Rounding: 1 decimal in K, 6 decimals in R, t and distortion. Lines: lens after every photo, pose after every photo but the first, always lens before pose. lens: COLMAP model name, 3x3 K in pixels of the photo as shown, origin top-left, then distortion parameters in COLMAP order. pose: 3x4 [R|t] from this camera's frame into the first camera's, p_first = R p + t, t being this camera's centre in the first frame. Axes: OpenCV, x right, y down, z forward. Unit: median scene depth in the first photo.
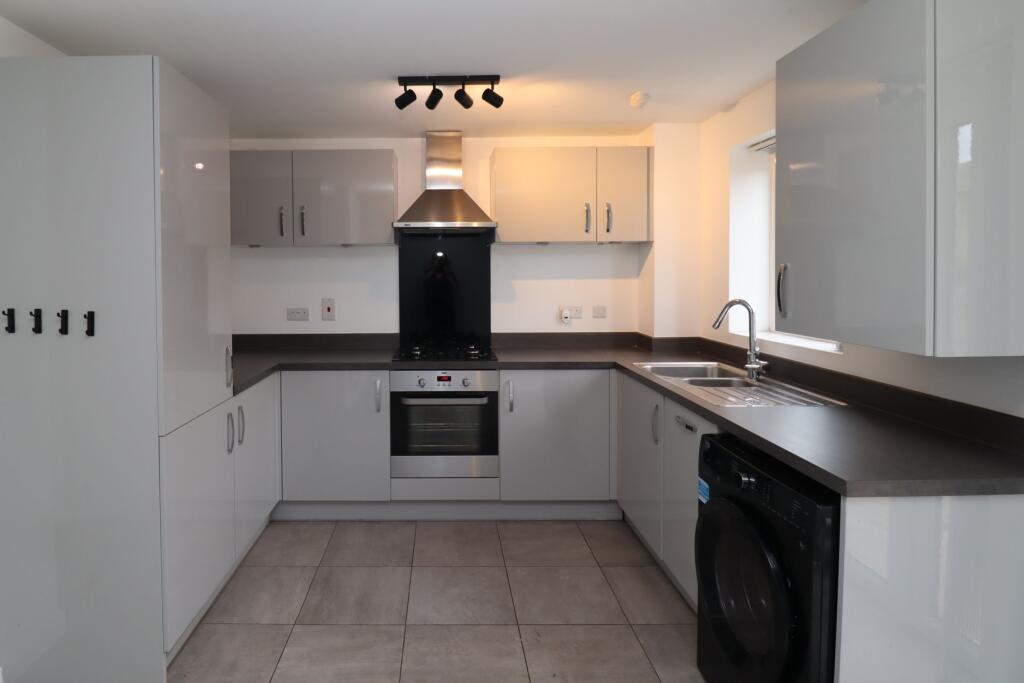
lens RADIAL K [[567.2, 0, 512.1], [0, 567.2, 311.6], [0, 0, 1]] dist [-0.005116, -0.001390]
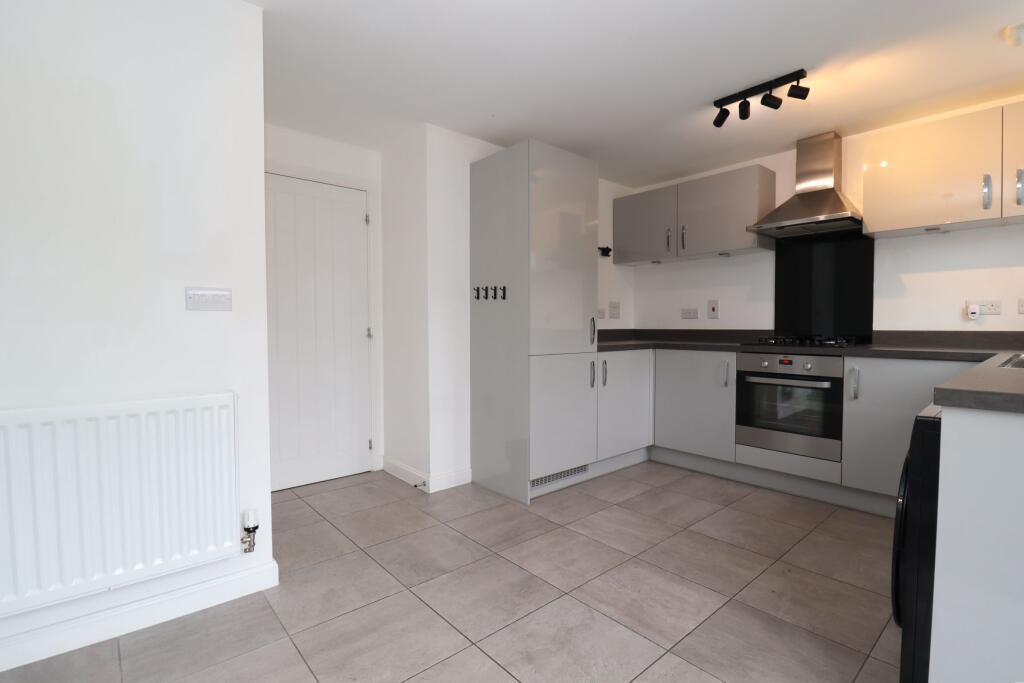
lens RADIAL K [[480.3, 0, 512.0], [0, 480.3, 341.5], [0, 0, 1]] dist [0.000980, -0.012805]
pose [[0.657816, 0.033018, -0.752454, 0.225232], [-0.024760, 0.999447, 0.022210, 0.068887], [0.752771, 0.004020, 0.658270, -0.013325]]
